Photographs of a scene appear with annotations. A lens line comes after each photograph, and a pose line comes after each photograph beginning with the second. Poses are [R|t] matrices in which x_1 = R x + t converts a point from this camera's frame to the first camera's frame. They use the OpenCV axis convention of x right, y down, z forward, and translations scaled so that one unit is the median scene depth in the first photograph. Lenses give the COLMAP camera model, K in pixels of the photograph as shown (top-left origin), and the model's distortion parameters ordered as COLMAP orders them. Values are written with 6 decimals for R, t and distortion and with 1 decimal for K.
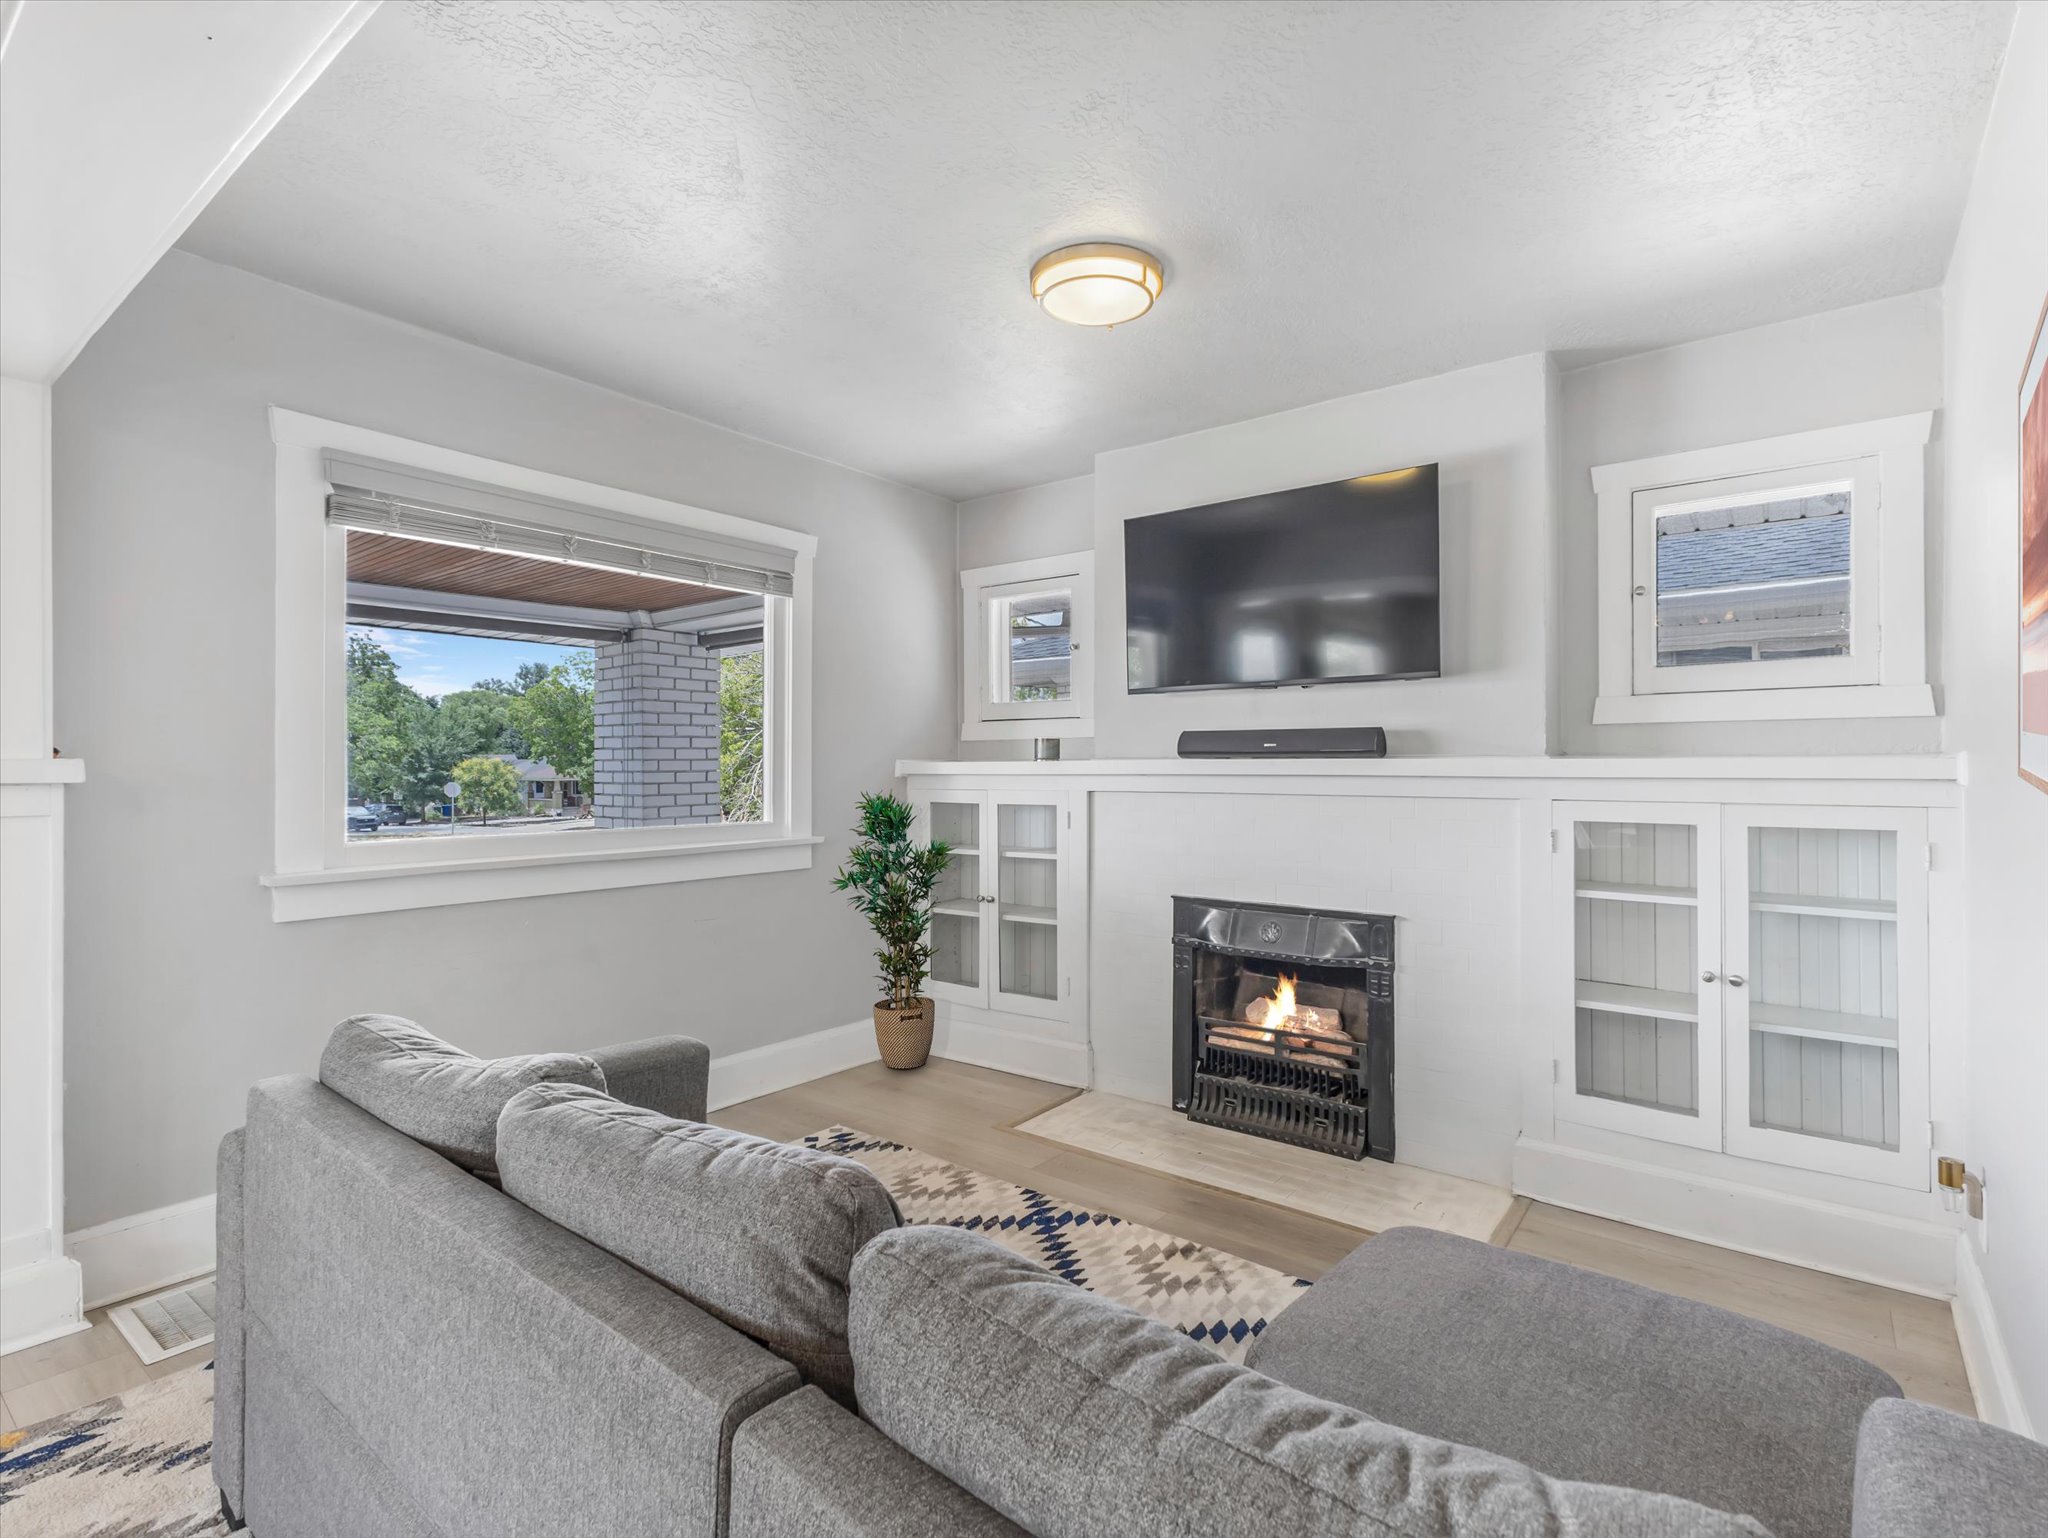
lens RADIAL K [[1010.9, 0, 1033.6], [0, 1010.9, 765.8], [0, 0, 1]] dist [0.002593, 0.001519]
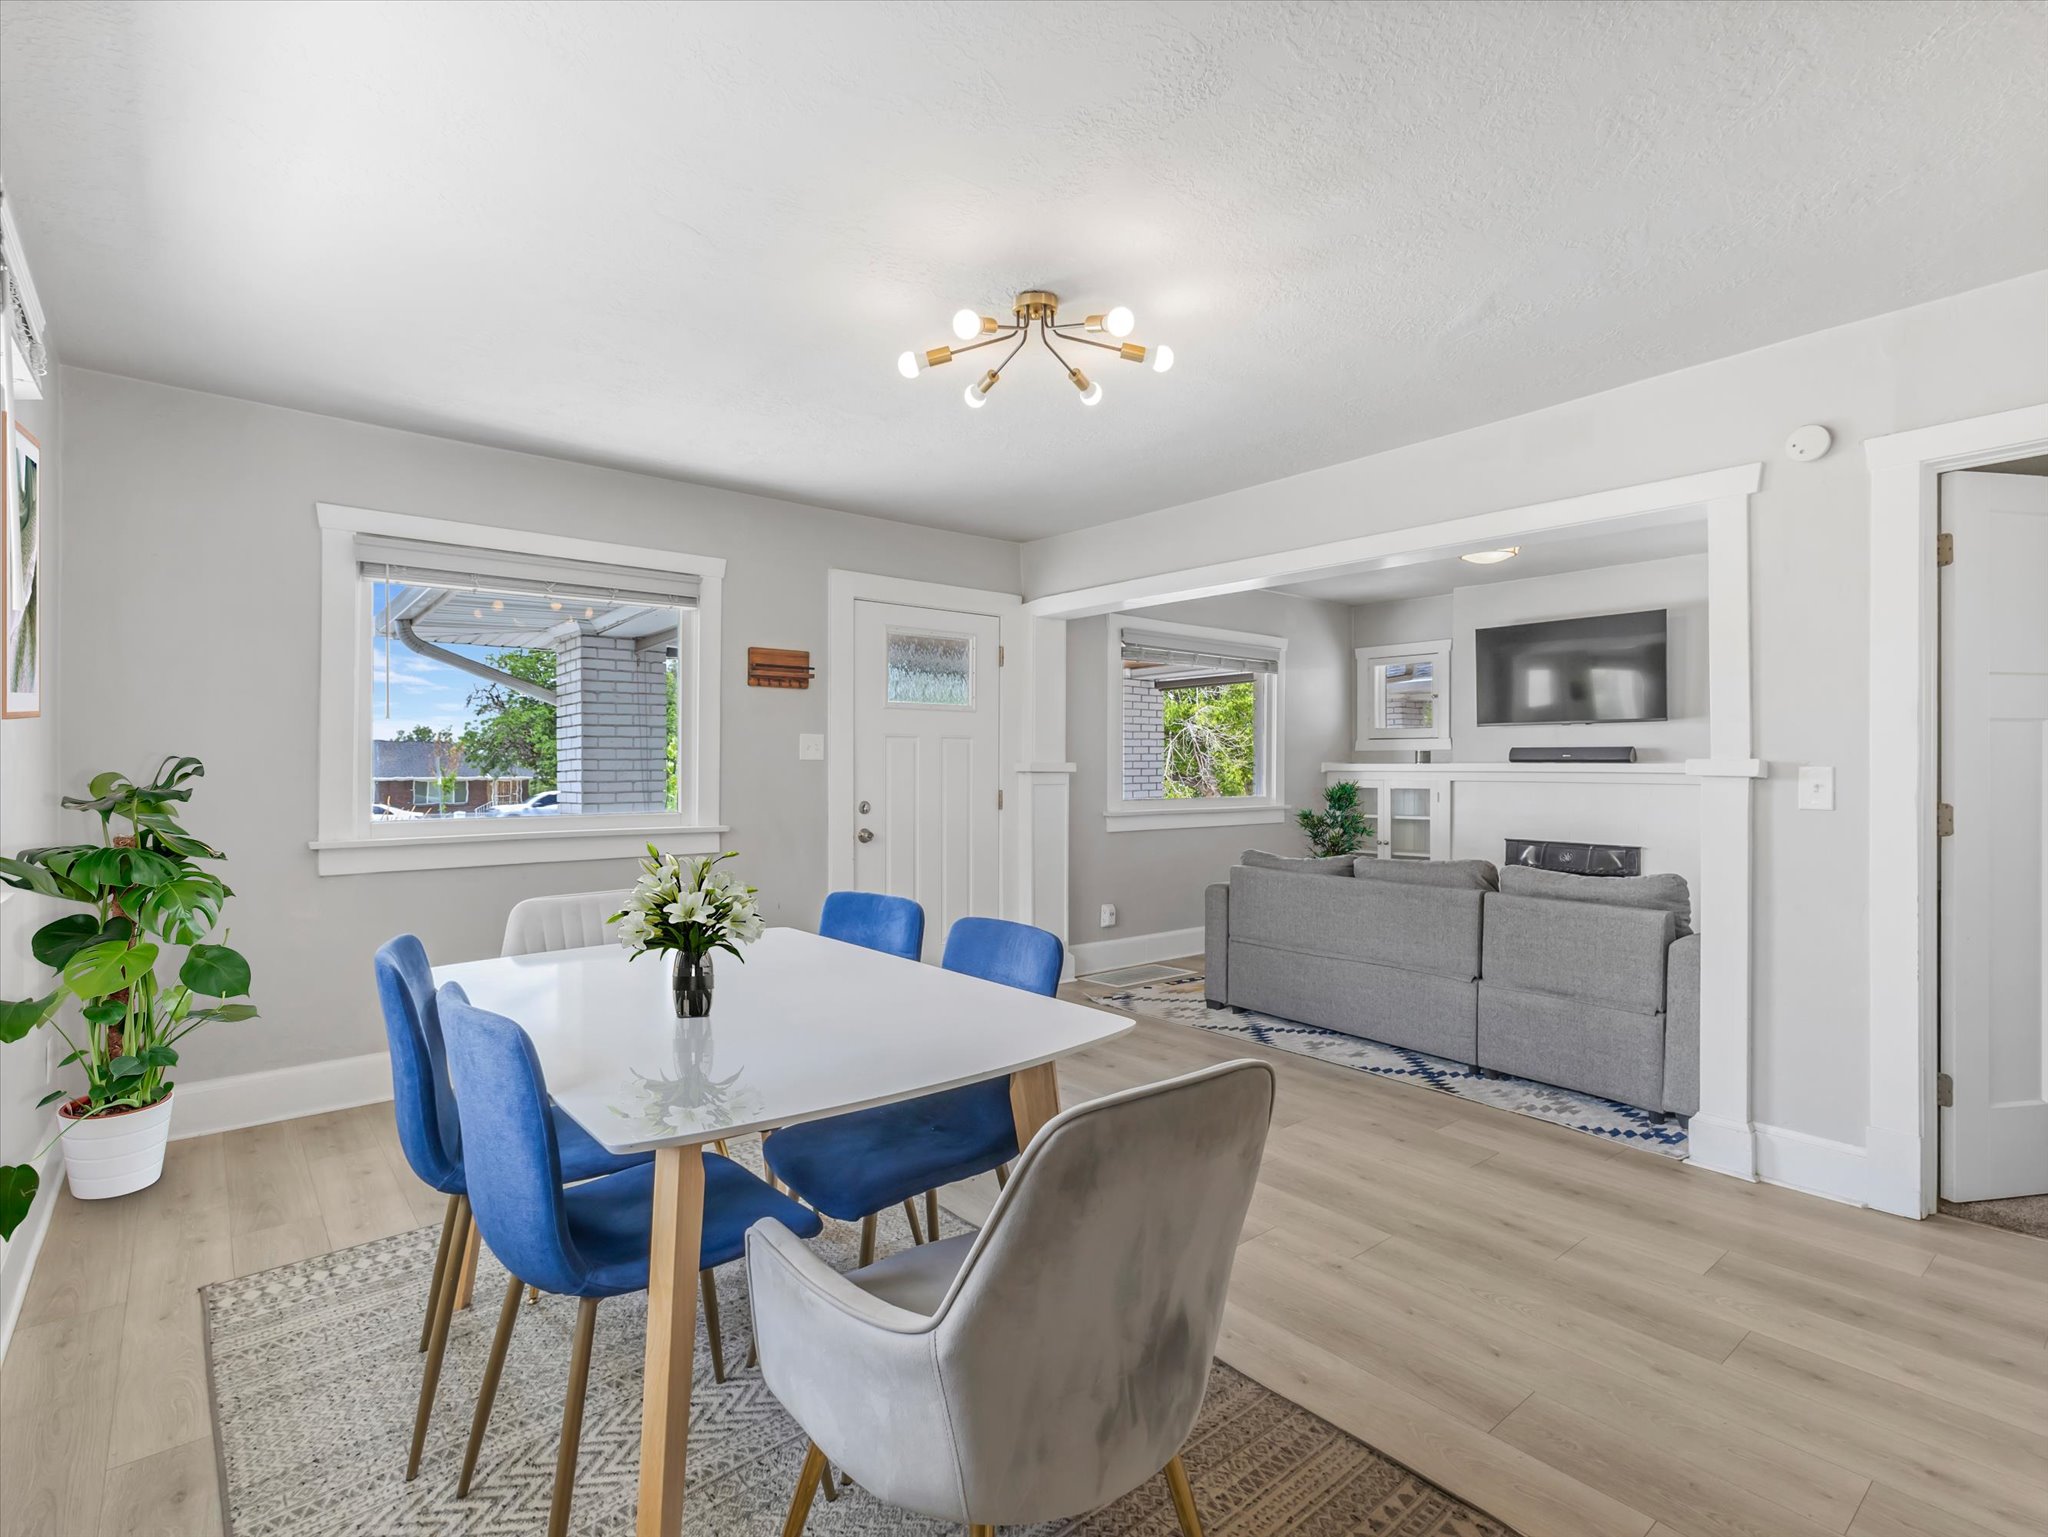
lens RADIAL K [[1010.9, 0, 1024.1], [0, 1010.9, 762.3], [0, 0, 1]] dist [0.002593, 0.001519]
pose [[0.974617, 0.003222, -0.223855, -0.308281], [-0.003631, 0.999992, -0.001417, -0.002542], [0.223849, 0.002194, 0.974621, -0.991777]]
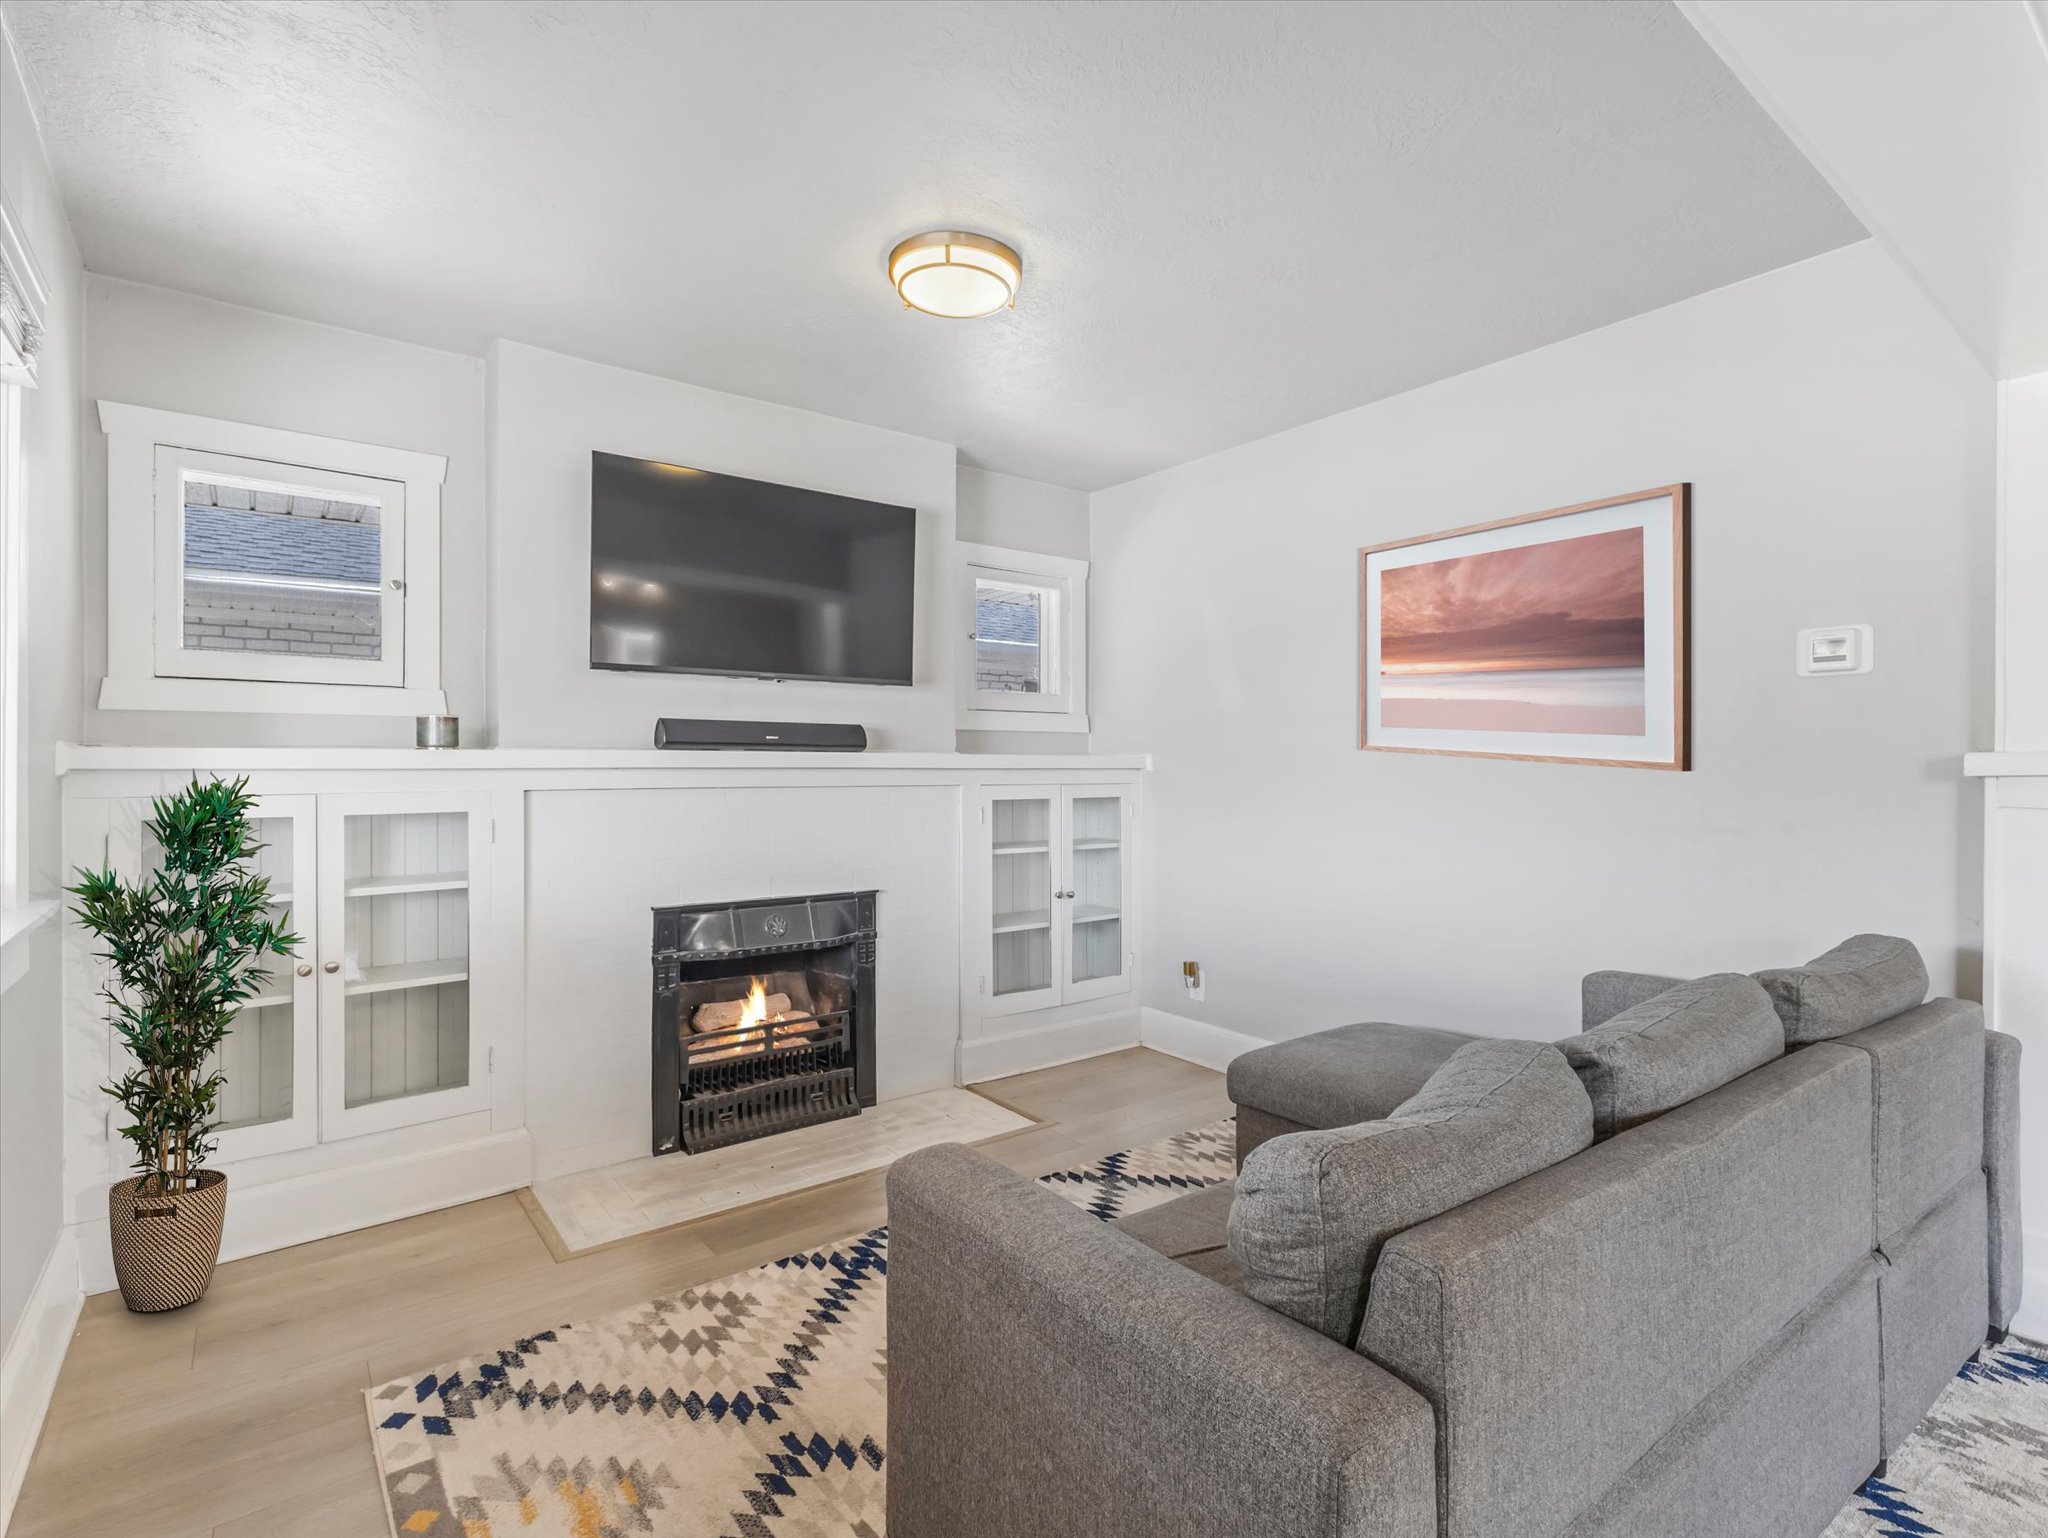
lens RADIAL K [[1010.9, 0, 1036.3], [0, 1010.9, 770.0], [0, 0, 1]] dist [0.002593, 0.001519]
pose [[0.244852, -0.007075, 0.969535, -0.646852], [-0.003564, 0.999960, 0.008197, 0.002230], [-0.969554, -0.005462, 0.244817, 0.496814]]
